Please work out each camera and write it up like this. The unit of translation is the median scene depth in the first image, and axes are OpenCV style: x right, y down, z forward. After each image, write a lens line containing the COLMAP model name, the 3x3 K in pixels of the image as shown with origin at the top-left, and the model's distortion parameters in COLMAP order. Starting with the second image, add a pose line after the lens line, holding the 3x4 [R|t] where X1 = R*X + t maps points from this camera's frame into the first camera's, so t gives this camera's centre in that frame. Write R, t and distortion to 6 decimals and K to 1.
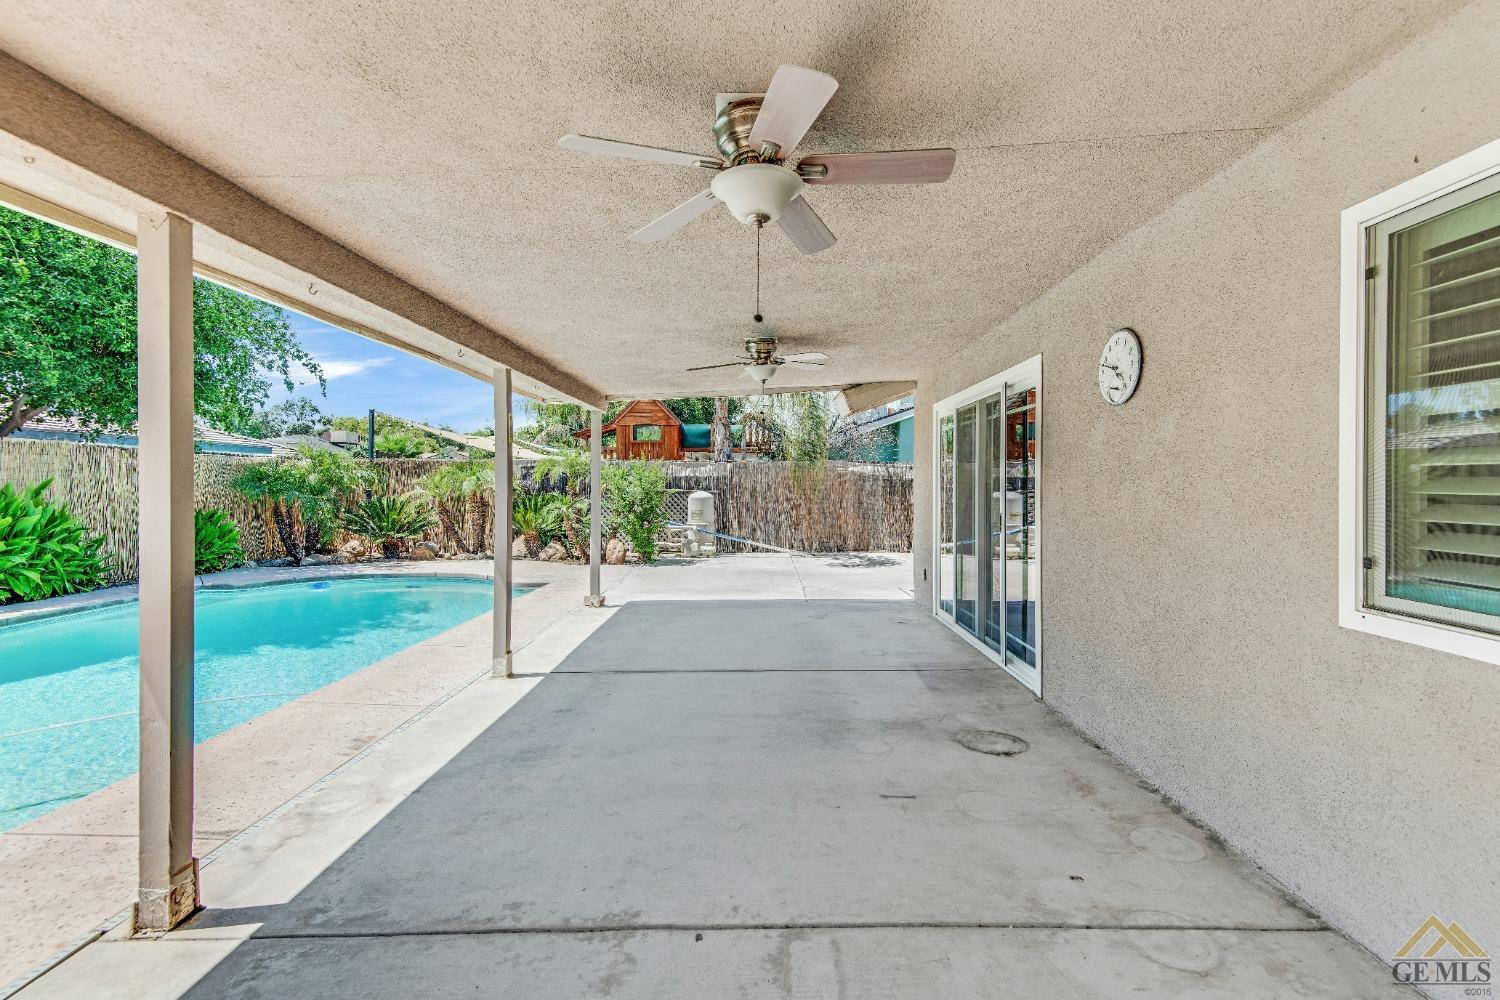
lens RADIAL K [[681.4, 0, 738.6], [0, 681.4, 487.7], [0, 0, 1]] dist [0.035700, -0.008093]
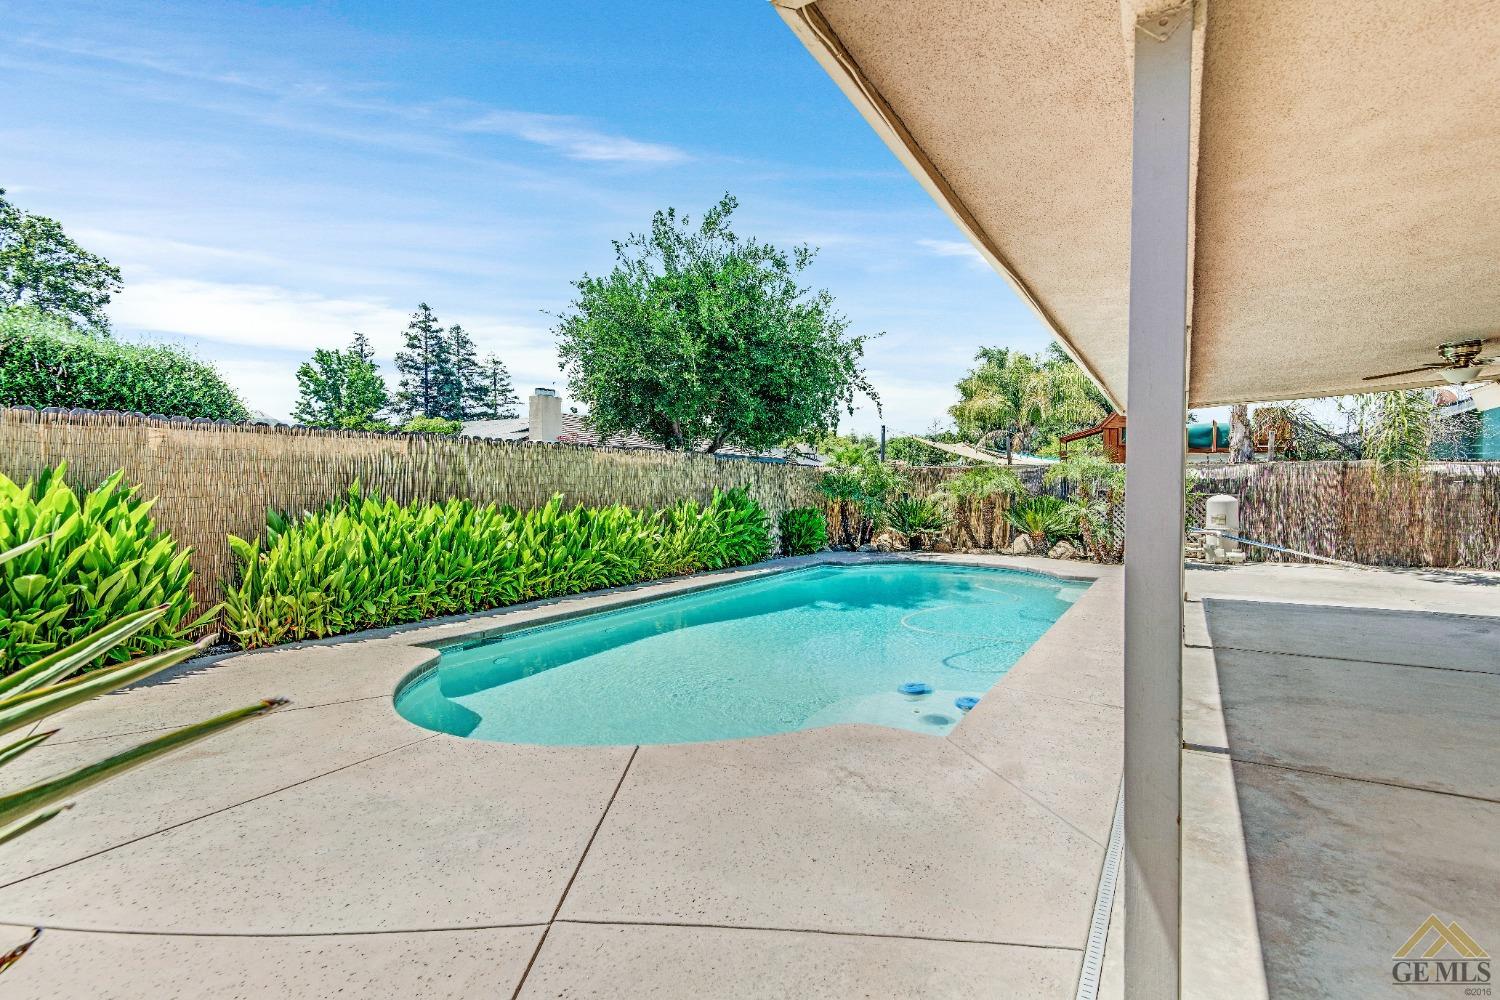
lens RADIAL K [[681.4, 0, 775.9], [0, 681.4, 503.3], [0, 0, 1]] dist [0.035700, -0.008093]
pose [[0.871224, 0.010269, -0.490779, -0.146265], [-0.001087, 0.999819, 0.018990, -0.000545], [0.490885, -0.016011, 0.871077, -0.167483]]
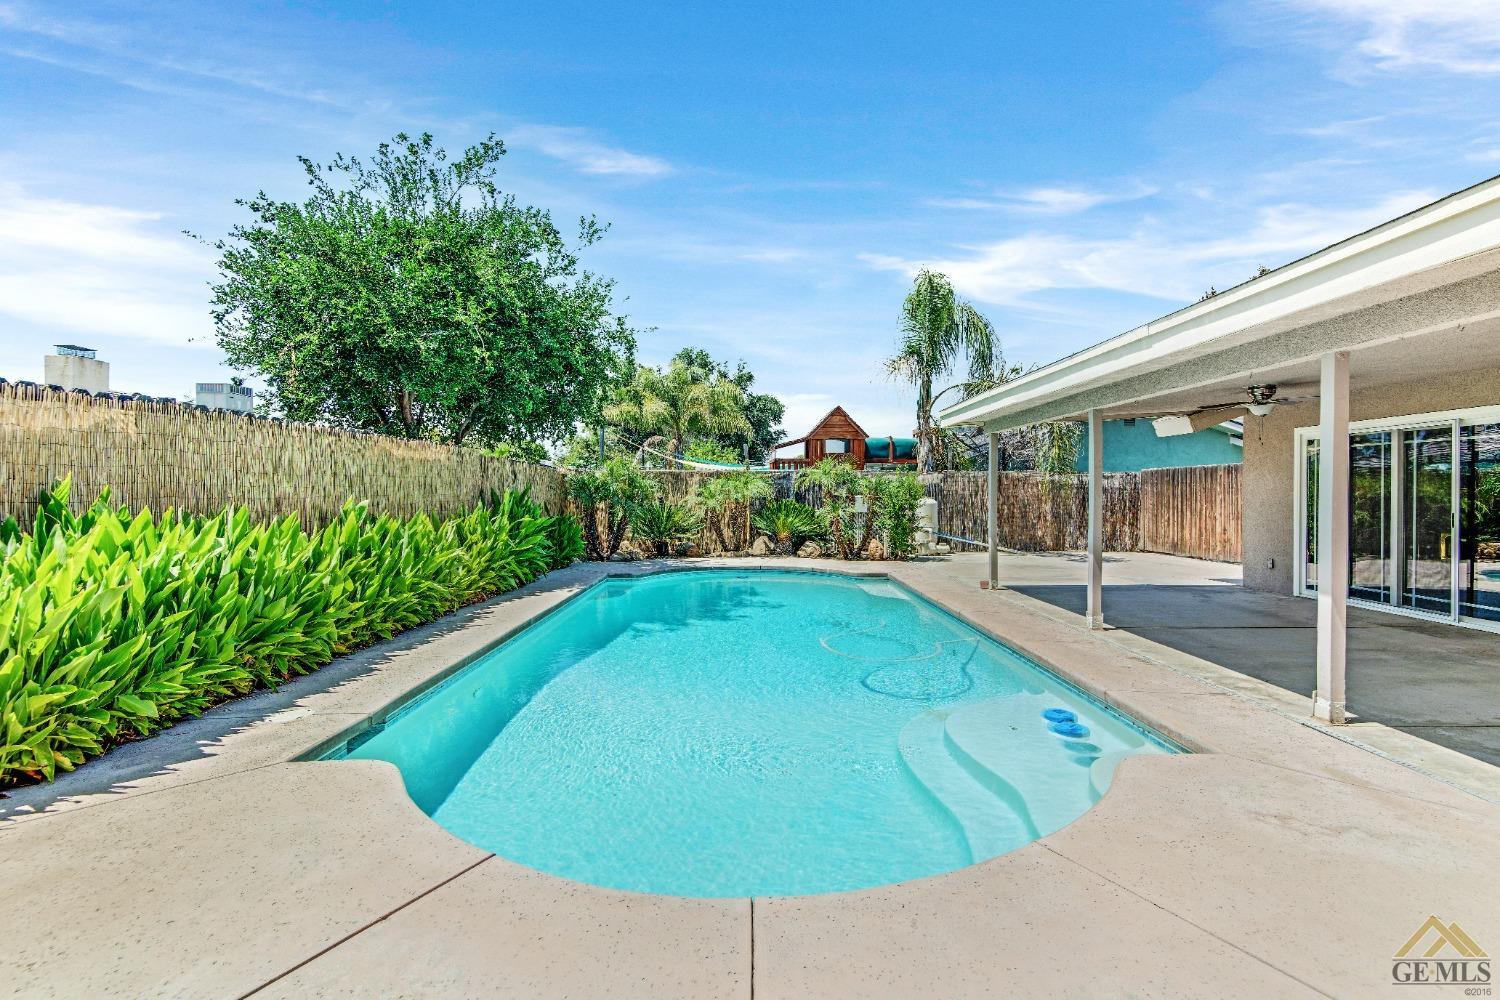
lens RADIAL K [[681.4, 0, 748.1], [0, 681.4, 495.3], [0, 0, 1]] dist [0.035700, -0.008093]
pose [[0.999965, -0.000214, 0.008401, -0.422824], [0.000205, 0.999999, 0.001132, -0.000133], [-0.008402, -0.001130, 0.999964, -0.157981]]
